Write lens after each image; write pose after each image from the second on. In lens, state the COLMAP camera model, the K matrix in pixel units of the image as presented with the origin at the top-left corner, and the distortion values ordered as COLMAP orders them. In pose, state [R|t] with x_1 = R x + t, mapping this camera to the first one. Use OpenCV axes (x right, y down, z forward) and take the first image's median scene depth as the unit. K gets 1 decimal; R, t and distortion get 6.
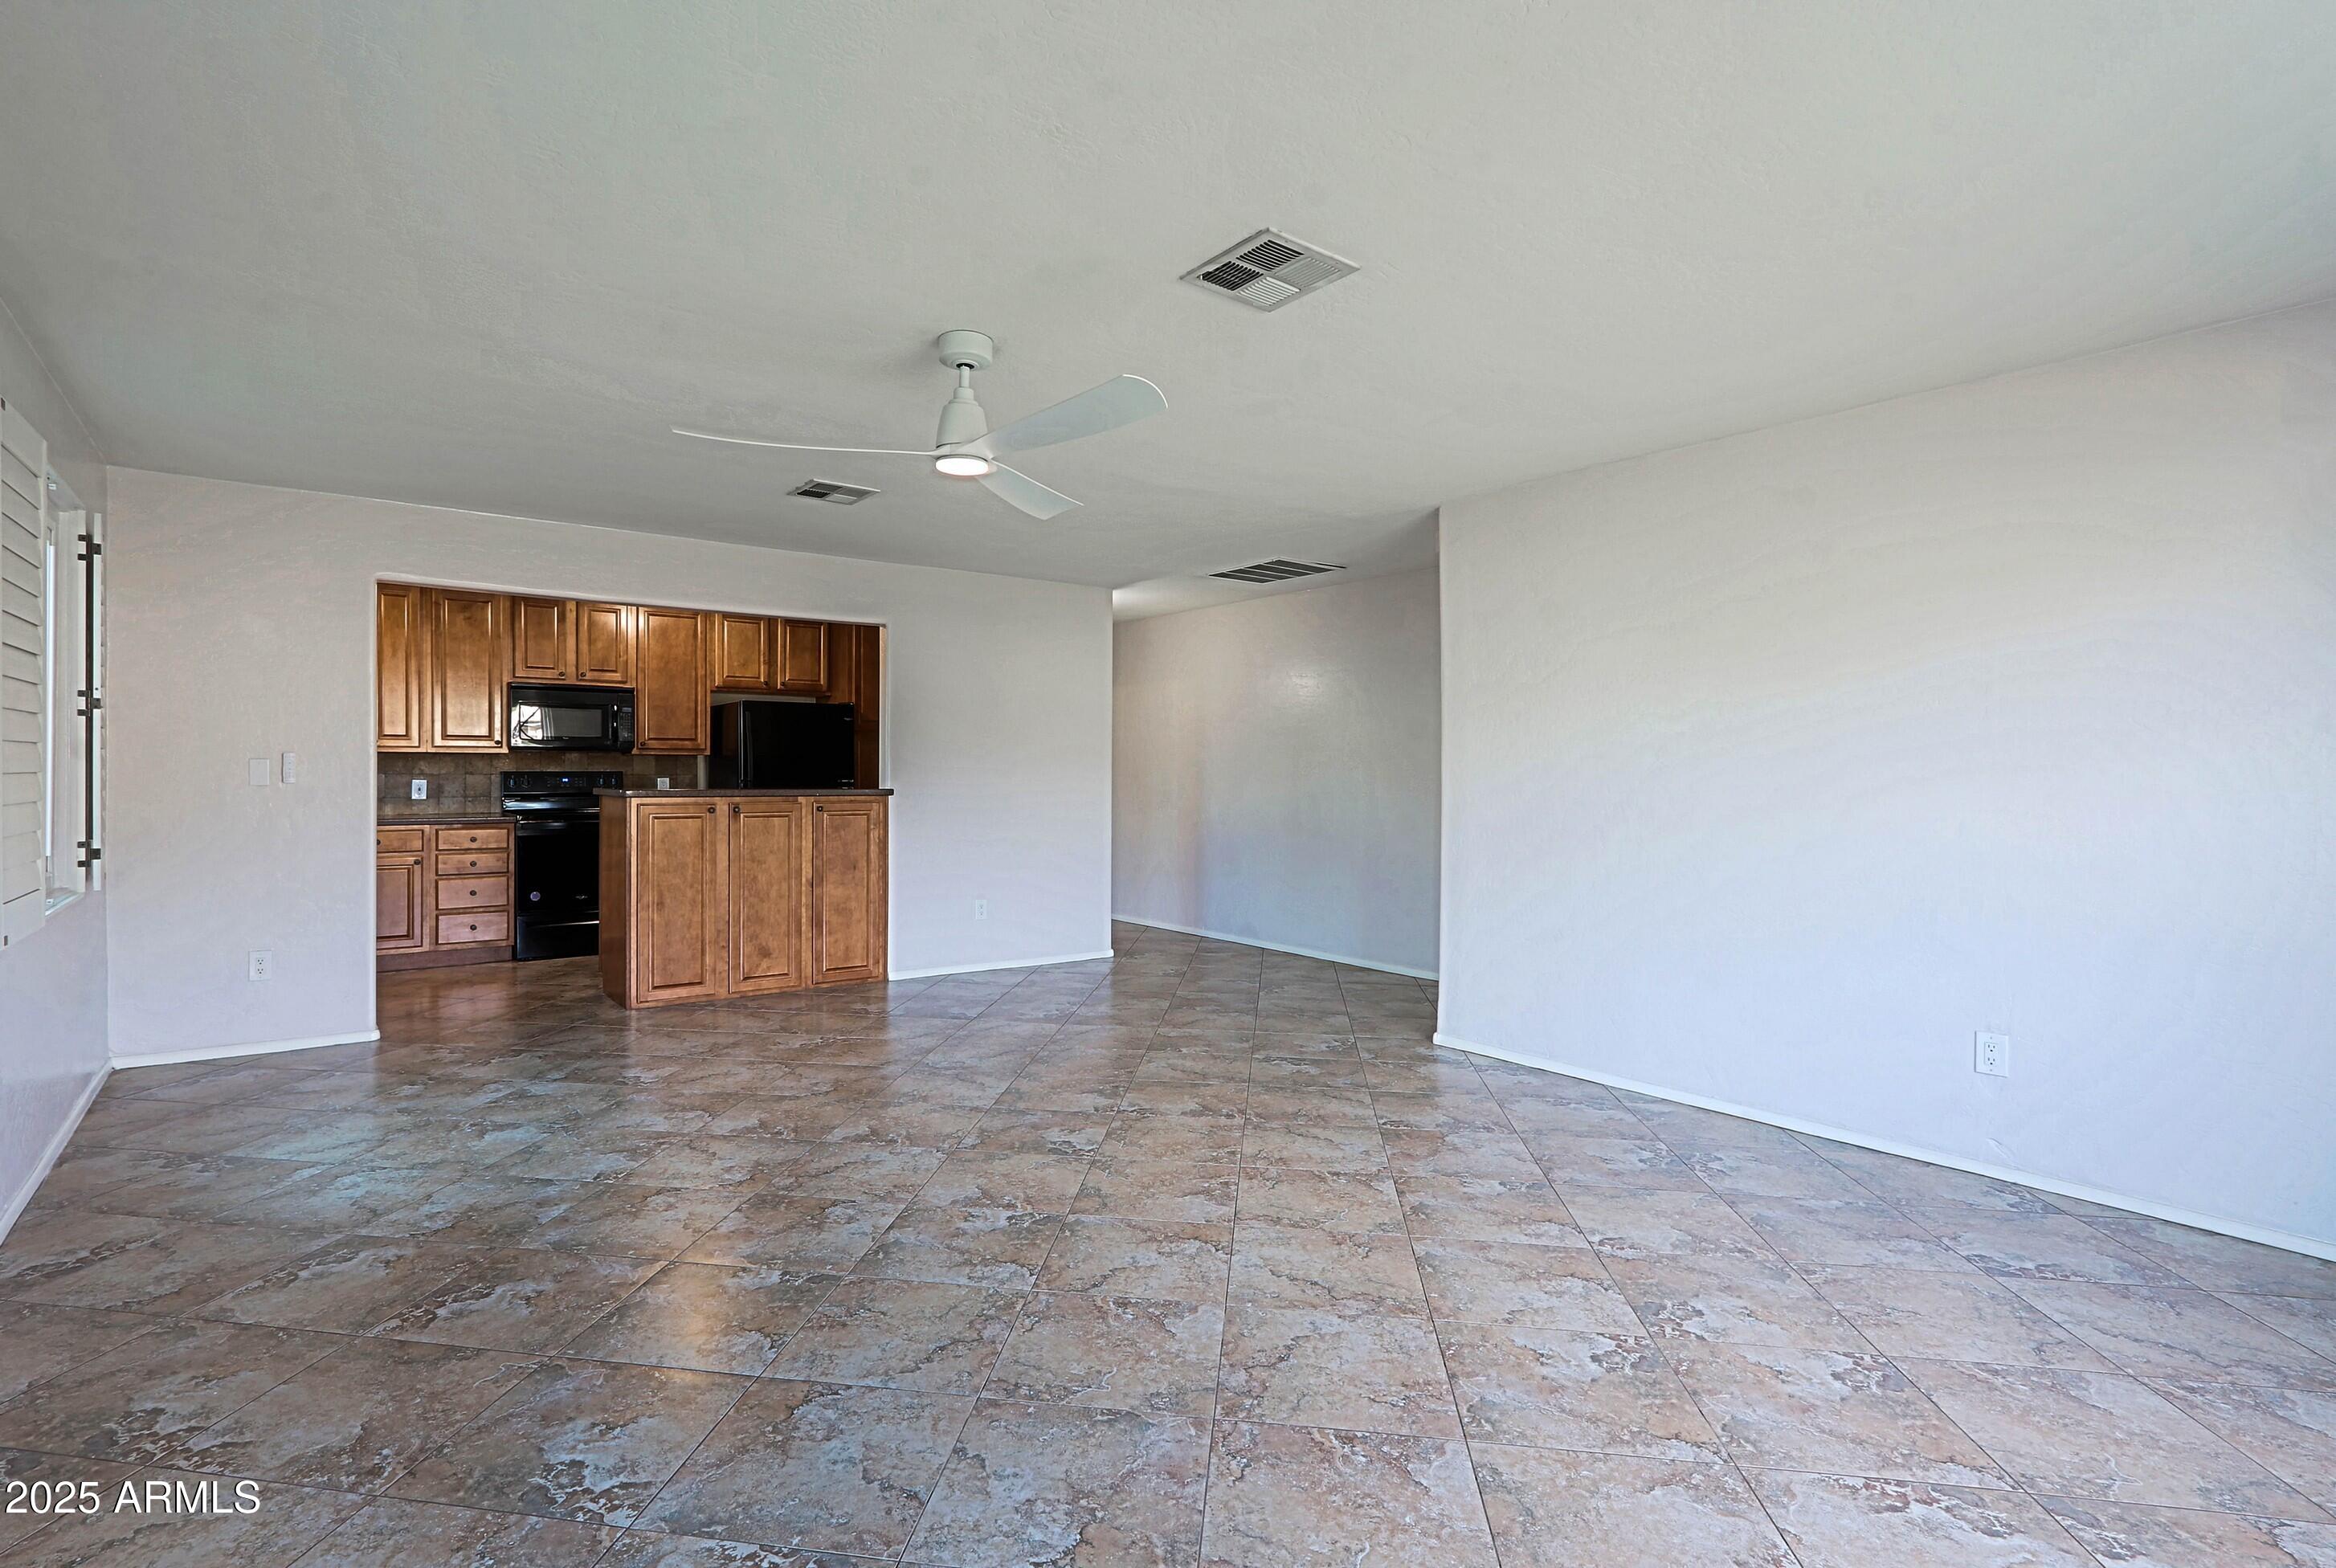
lens RADIAL K [[1095.4, 0, 1095.0], [0, 1095.4, 771.3], [0, 0, 1]] dist [-0.013830, 0.000857]
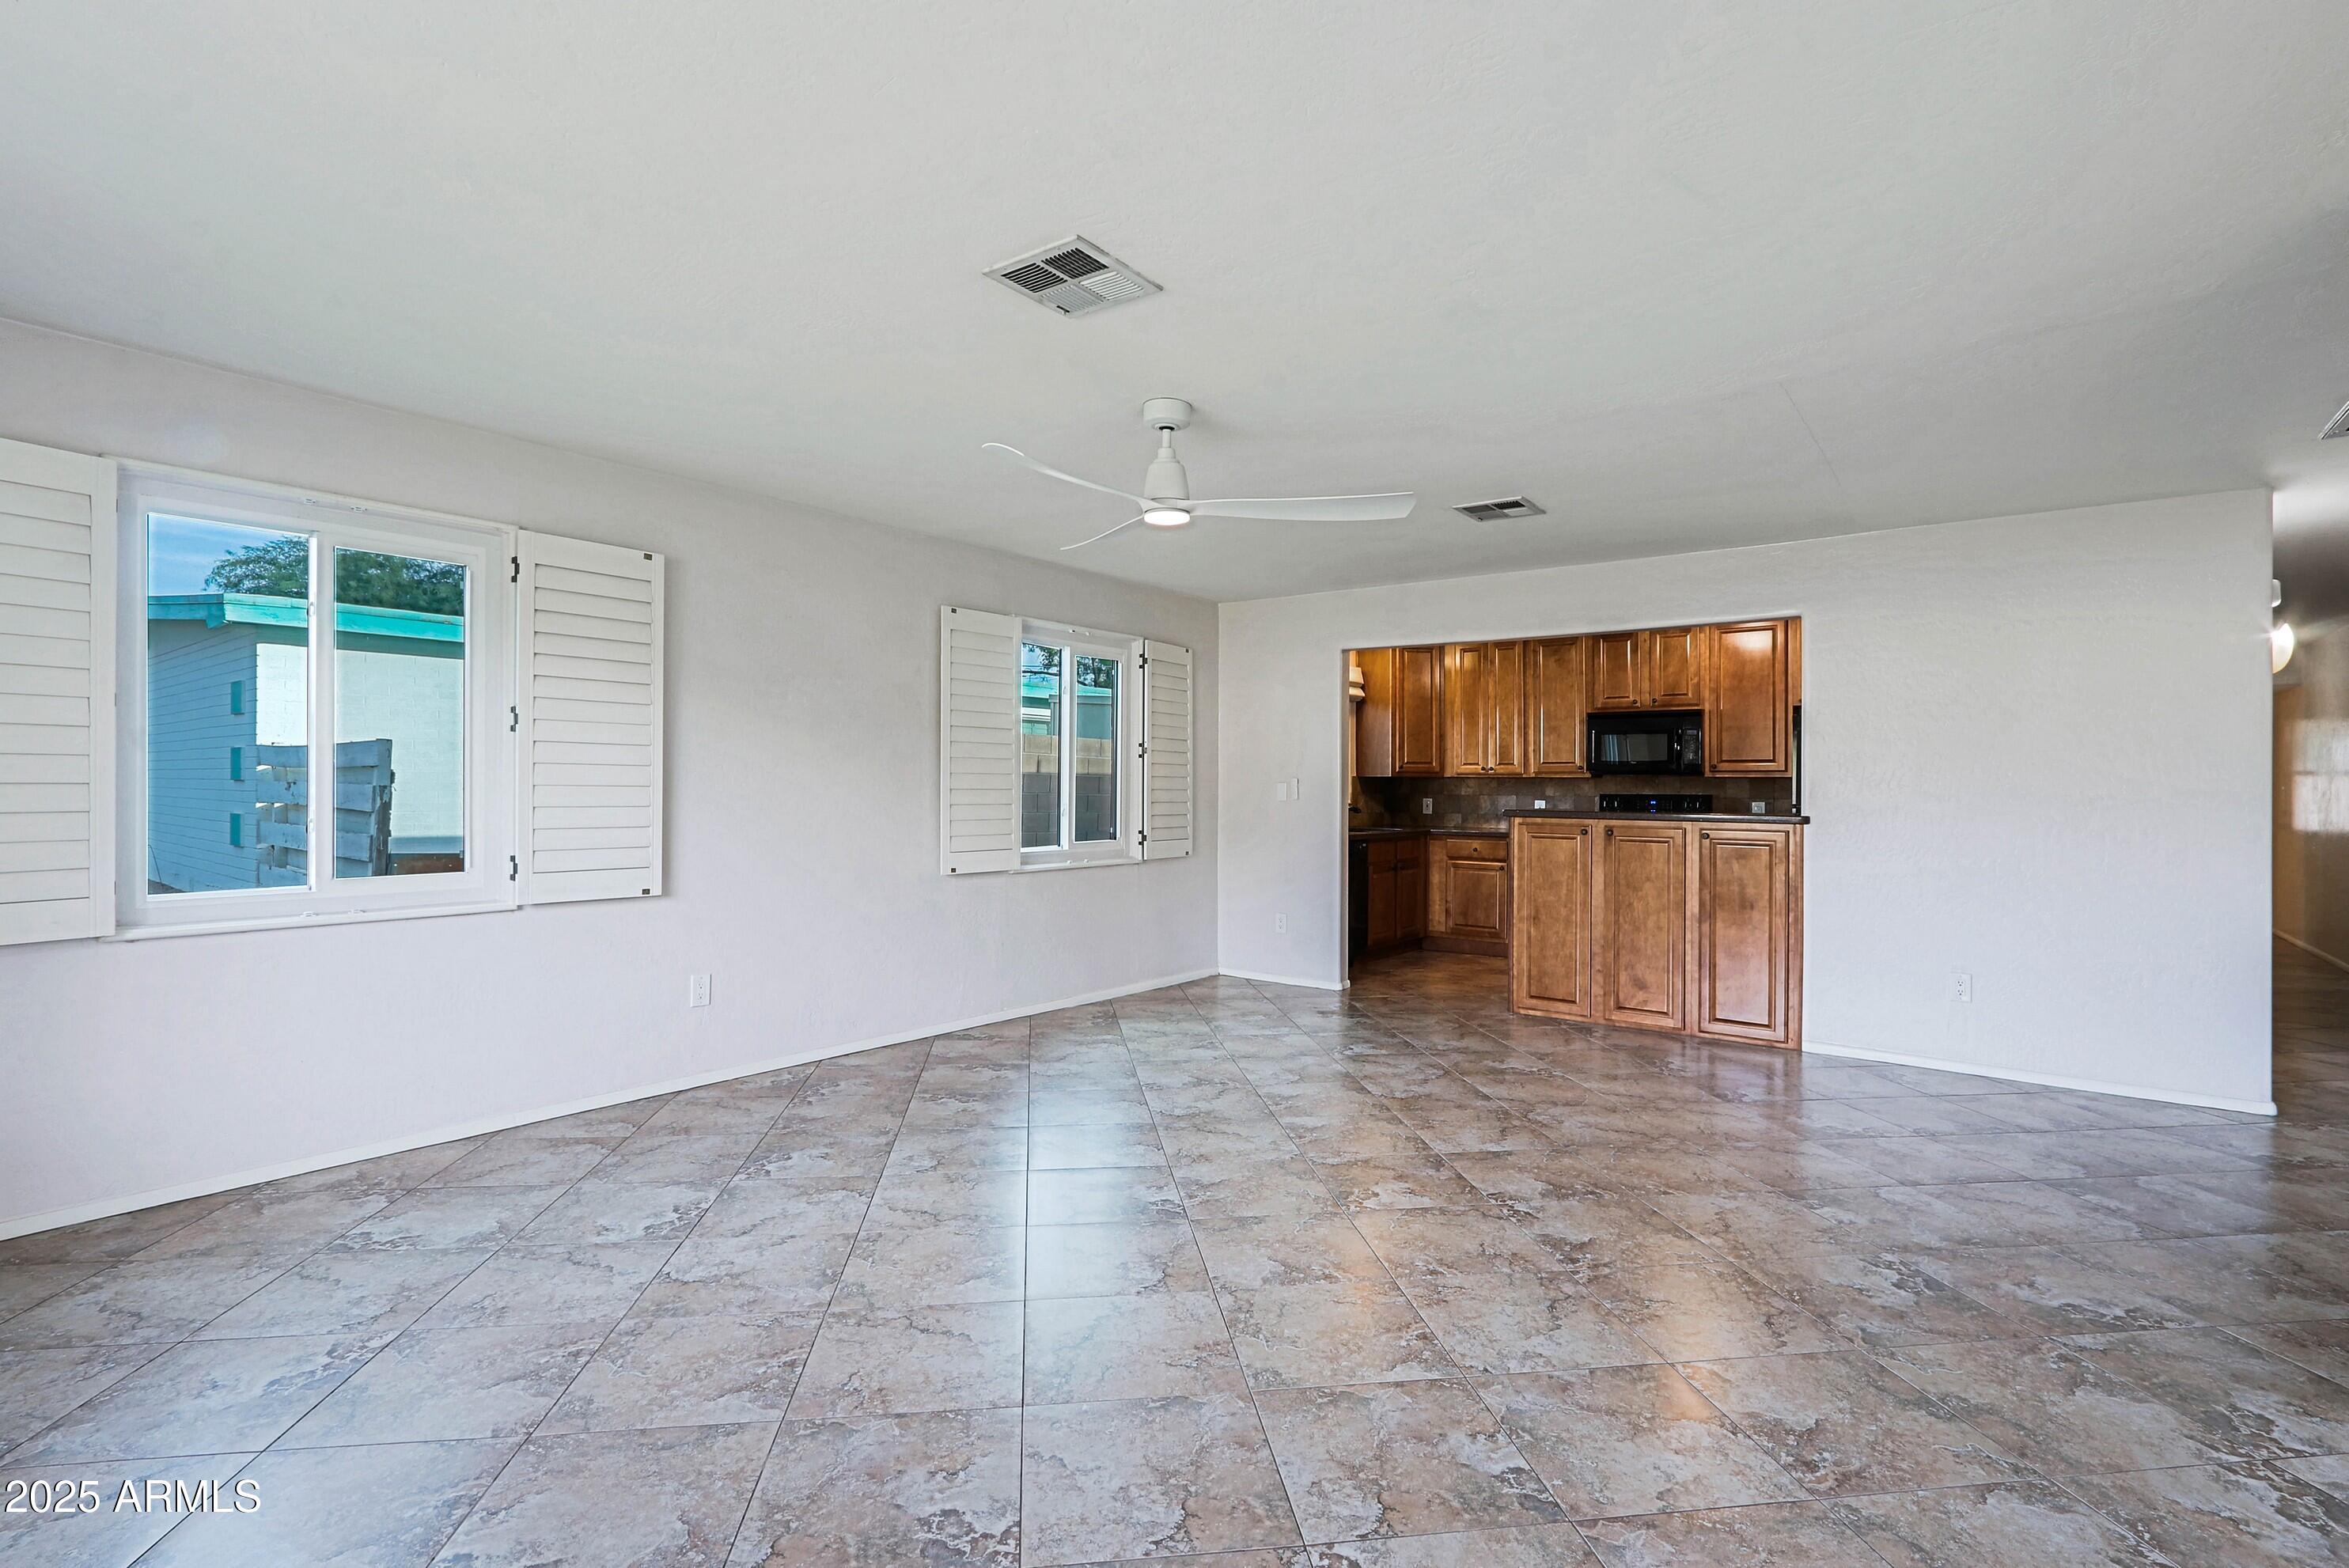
lens RADIAL K [[1094.2, 0, 1198.0], [0, 1094.2, 784.5], [0, 0, 1]] dist [-0.010684, 0.000438]
pose [[0.307999, -0.003512, -0.951380, 0.464744], [-0.008061, 0.999948, -0.006301, 0.001066], [0.951353, 0.009610, 0.307954, 0.332524]]
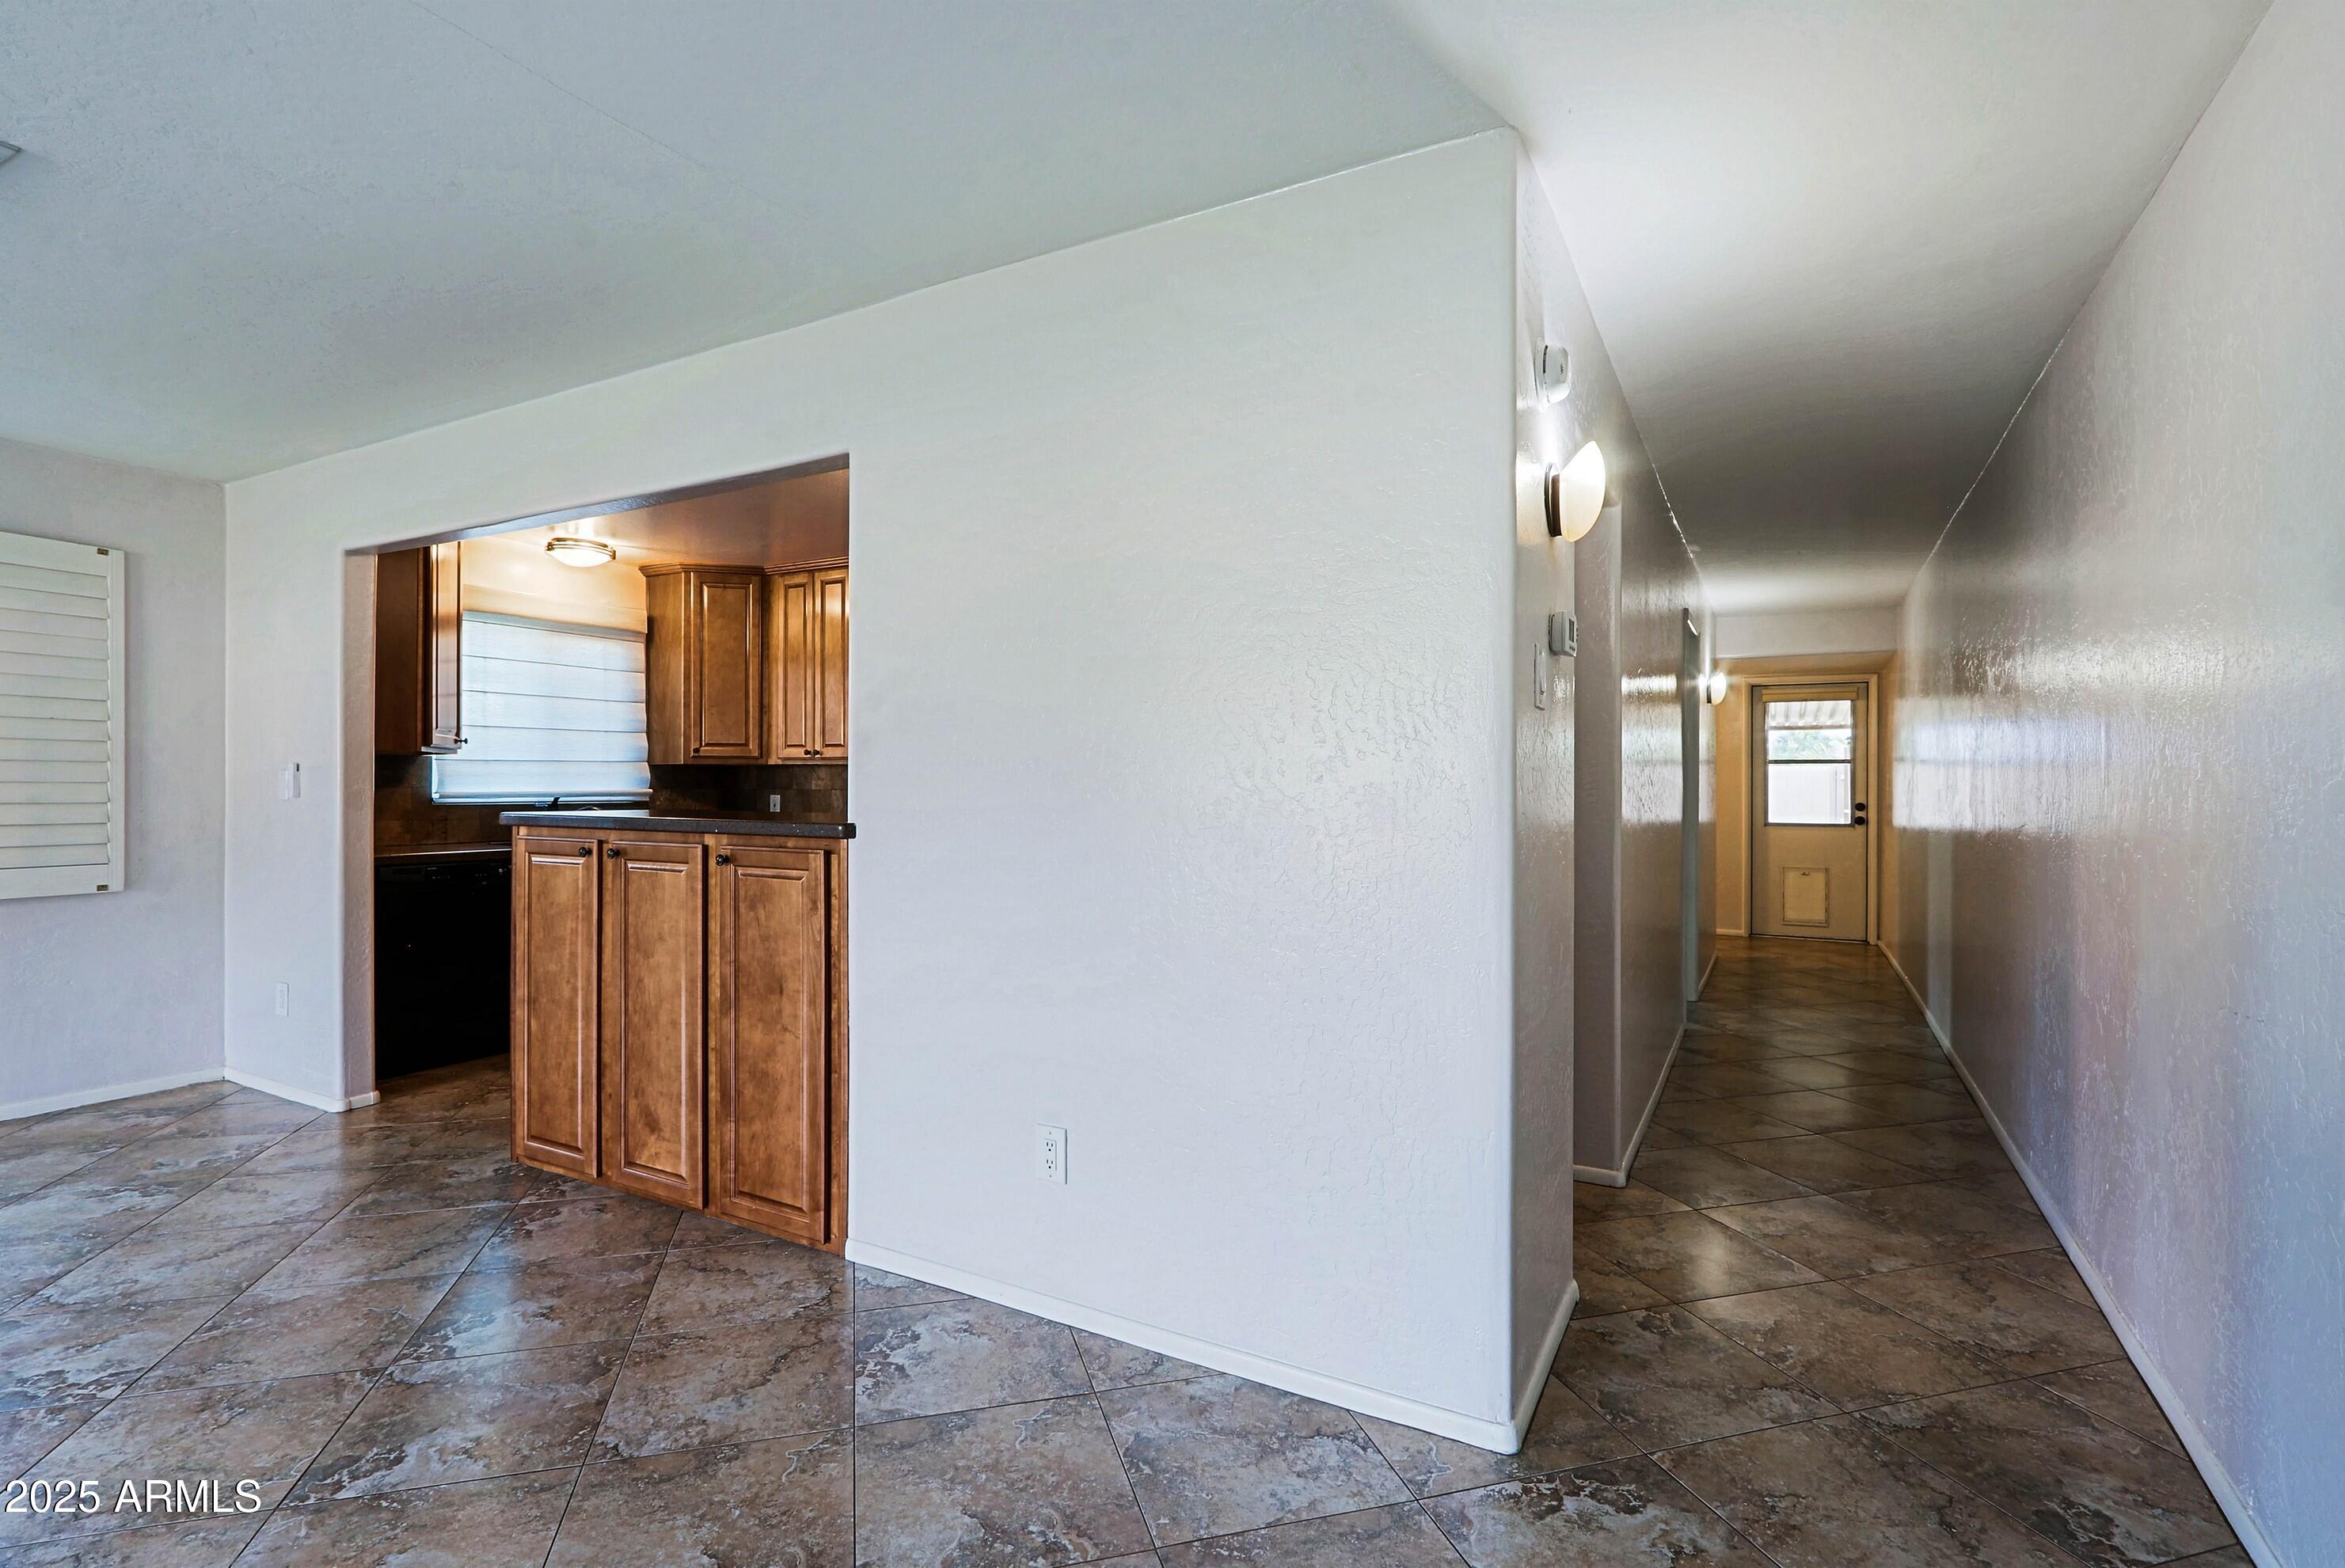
lens RADIAL K [[1086.3, 0, 1161.2], [0, 1086.3, 791.8], [0, 0, 1]] dist [-0.002803, -0.000397]
pose [[0.436451, 0.001927, -0.899726, 0.269234], [-0.003638, 0.999993, 0.000377, 0.003271], [0.899721, 0.003109, 0.436455, 0.961622]]
